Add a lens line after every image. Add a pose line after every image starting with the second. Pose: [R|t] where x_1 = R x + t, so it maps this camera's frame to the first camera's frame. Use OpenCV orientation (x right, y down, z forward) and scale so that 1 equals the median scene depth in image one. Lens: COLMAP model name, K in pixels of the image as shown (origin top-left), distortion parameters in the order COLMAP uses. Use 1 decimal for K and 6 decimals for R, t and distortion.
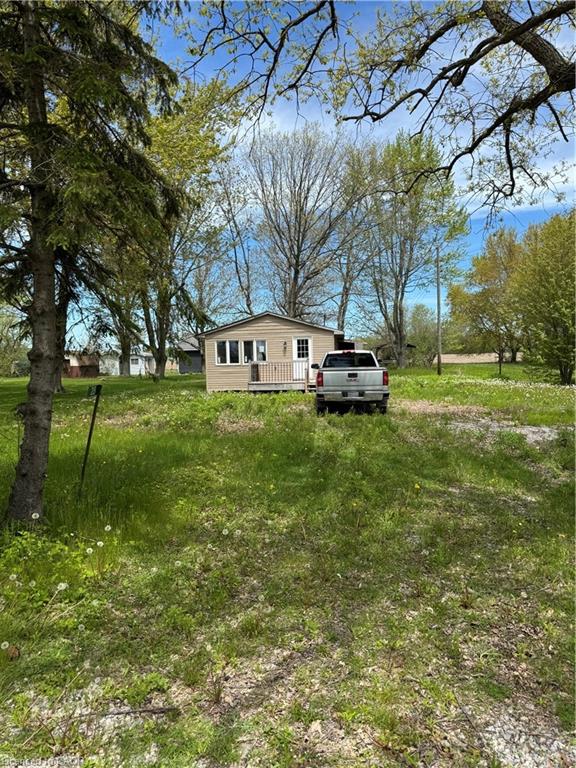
lens RADIAL K [[538.0, 0, 289.5], [0, 538.0, 386.2], [0, 0, 1]] dist [0.001896, 0.000486]
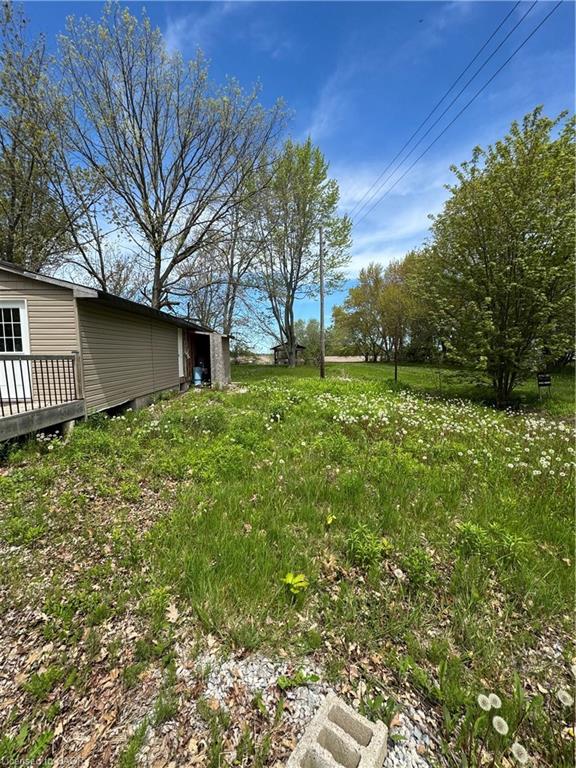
lens RADIAL K [[309.3, 0, 287.8], [0, 309.3, 385.0], [0, 0, 1]] dist [0.000411, 0.000049]
pose [[0.989326, 0.007617, 0.145520, 0.211337], [-0.013109, 0.999236, 0.036821, -0.037833], [-0.145129, -0.038336, 0.988670, 0.721463]]
